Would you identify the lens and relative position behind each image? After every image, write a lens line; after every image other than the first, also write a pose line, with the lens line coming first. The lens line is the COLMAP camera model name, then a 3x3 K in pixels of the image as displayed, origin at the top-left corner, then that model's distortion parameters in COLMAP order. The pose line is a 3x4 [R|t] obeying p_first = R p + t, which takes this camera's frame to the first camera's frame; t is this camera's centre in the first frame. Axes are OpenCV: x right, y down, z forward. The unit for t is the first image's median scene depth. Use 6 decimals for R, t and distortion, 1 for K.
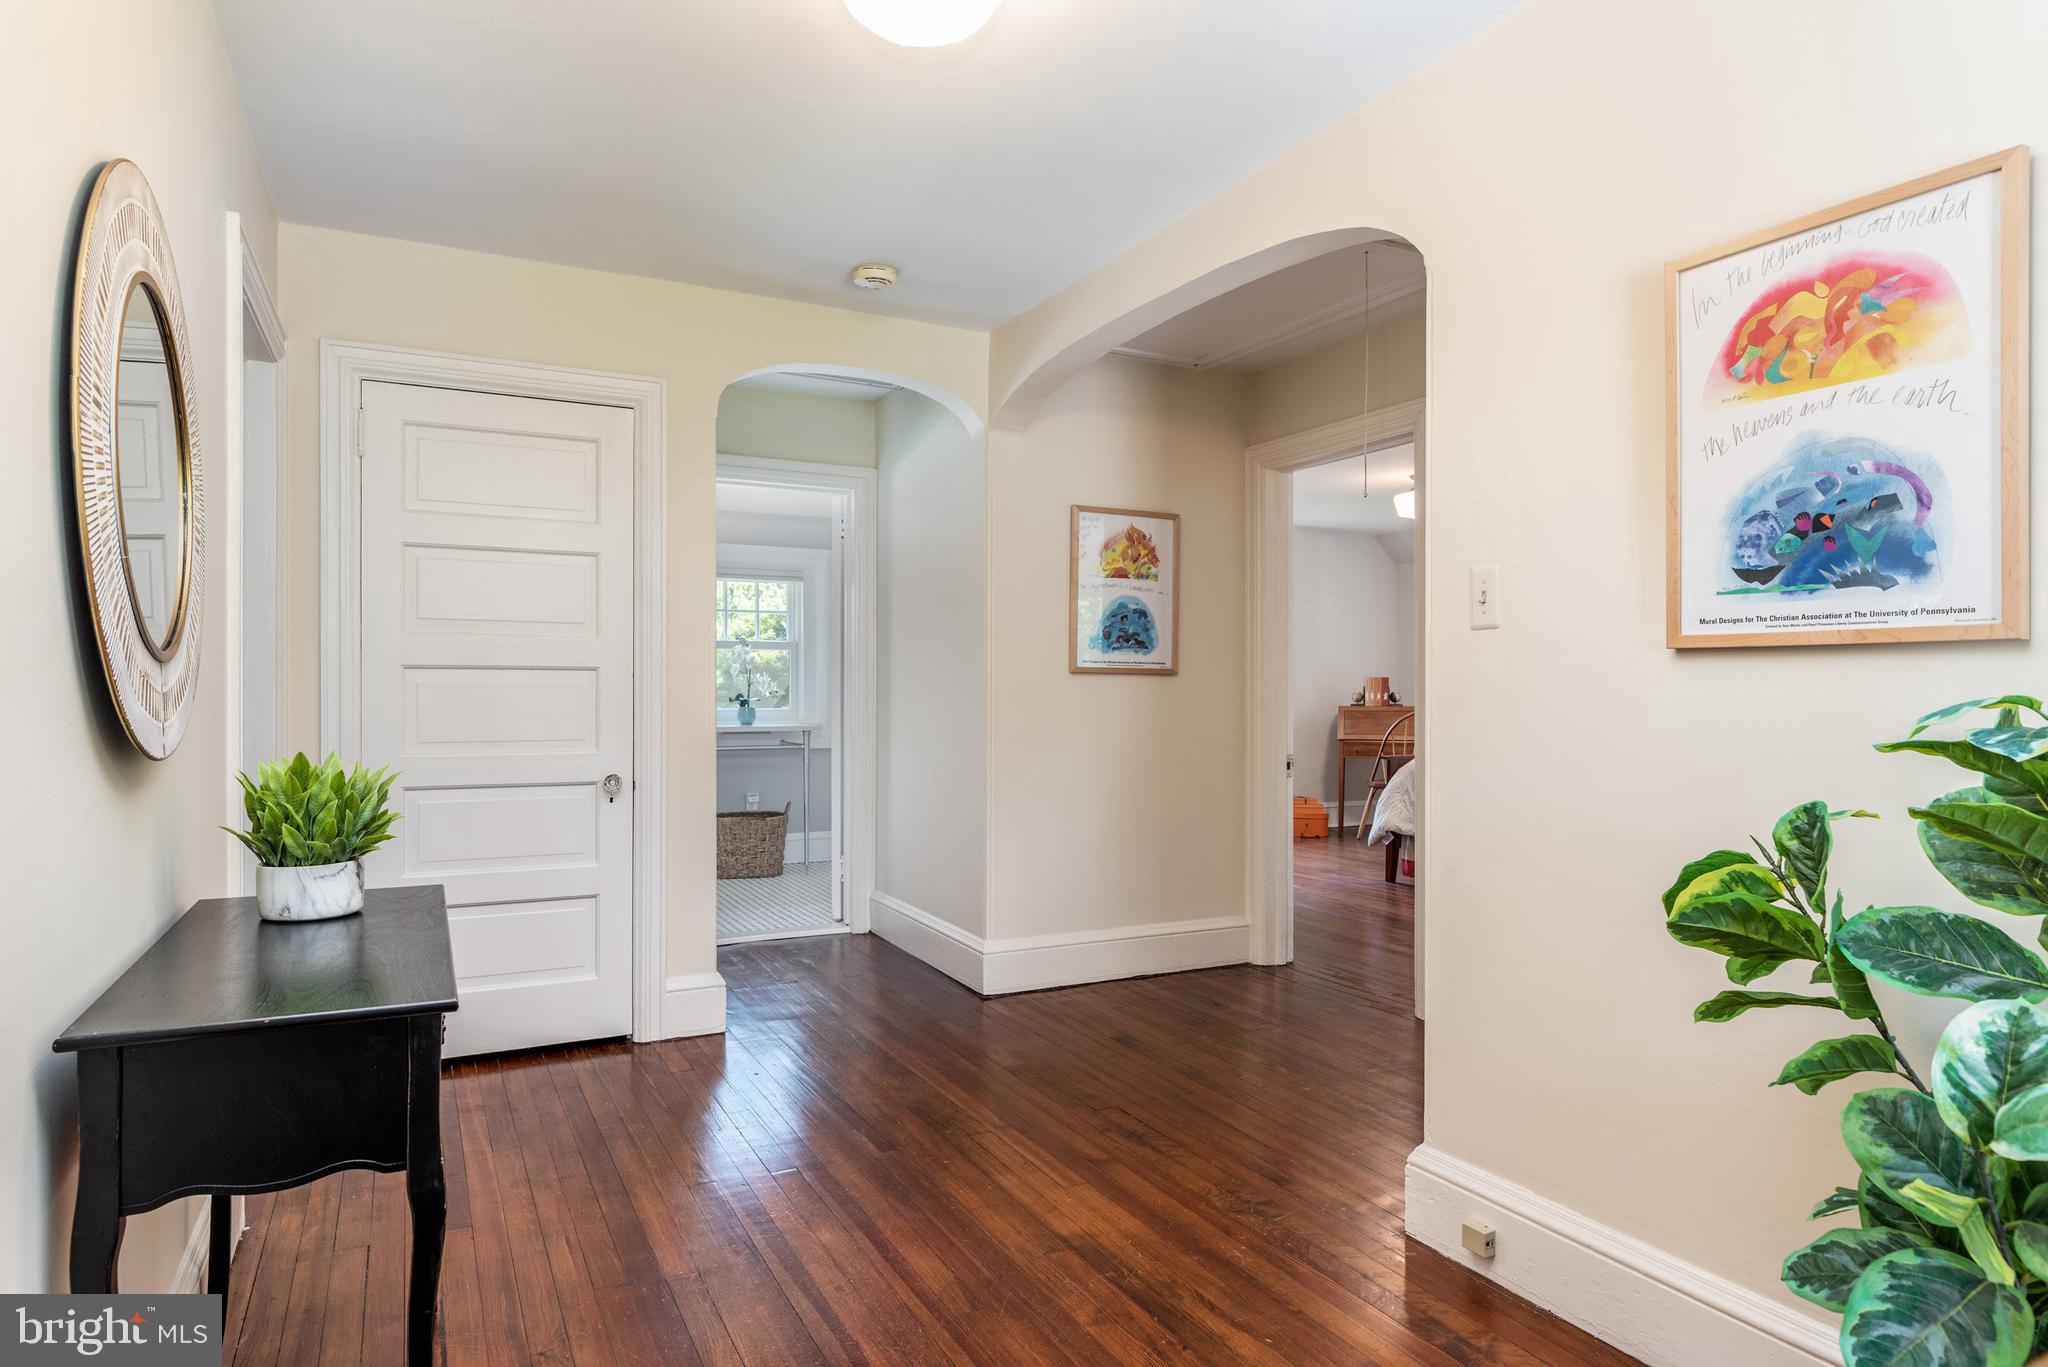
lens RADIAL K [[1178.7, 0, 1024.7], [0, 1178.7, 688.1], [0, 0, 1]] dist [0.000945, 0.000118]
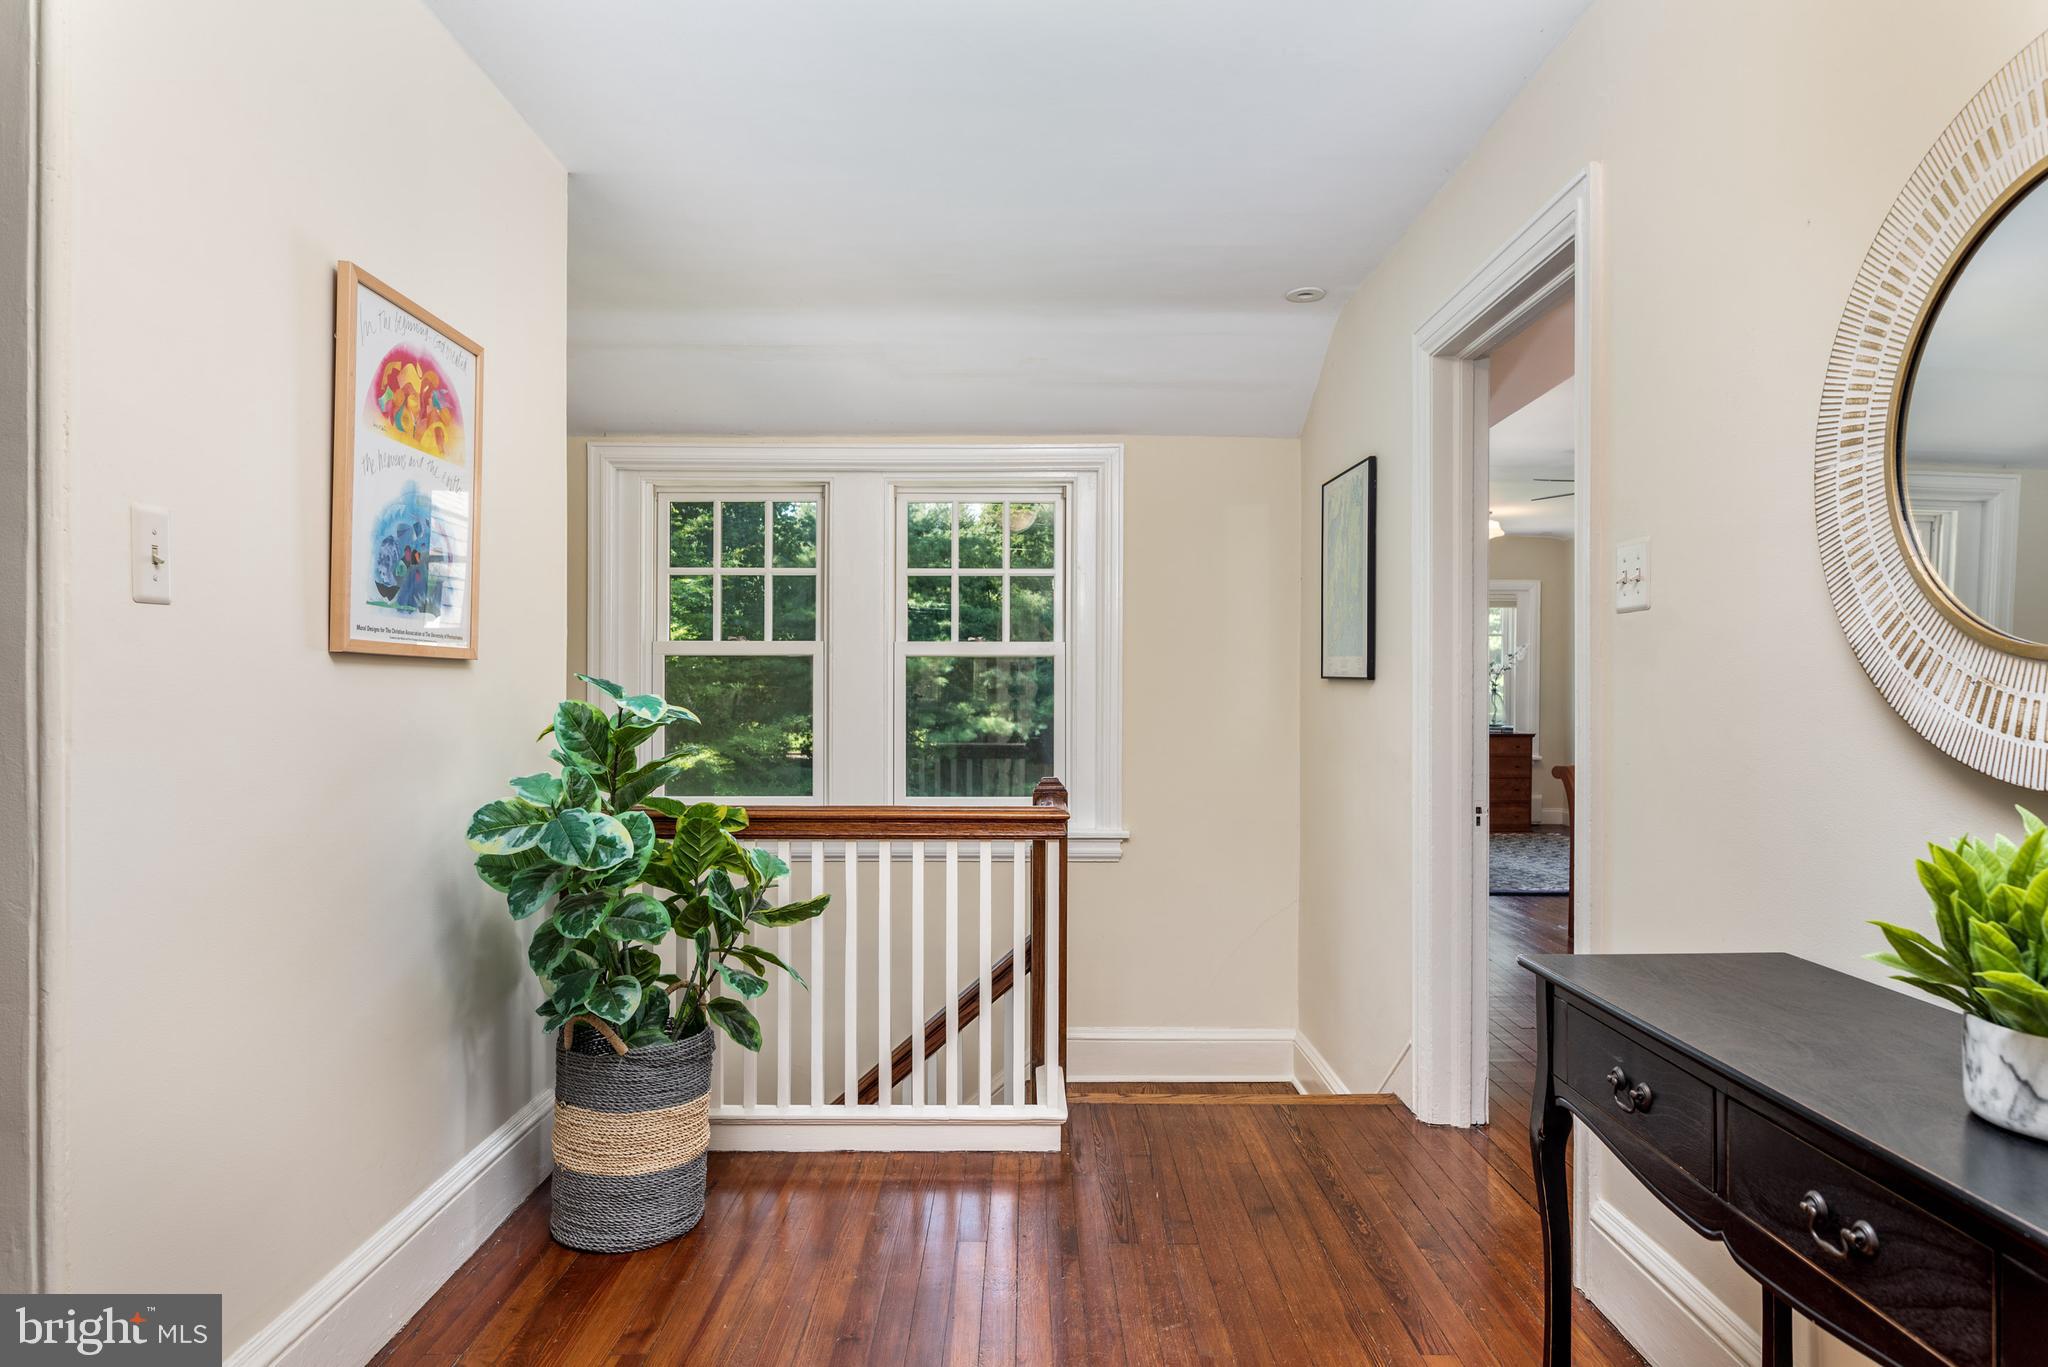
lens RADIAL K [[1178.7, 0, 1022.7], [0, 1178.7, 684.2], [0, 0, 1]] dist [0.000945, 0.000118]
pose [[-0.891436, -0.004582, 0.453123, -0.434737], [-0.006119, 0.999979, -0.001927, -0.008350], [-0.453104, -0.004491, -0.891446, 1.729452]]
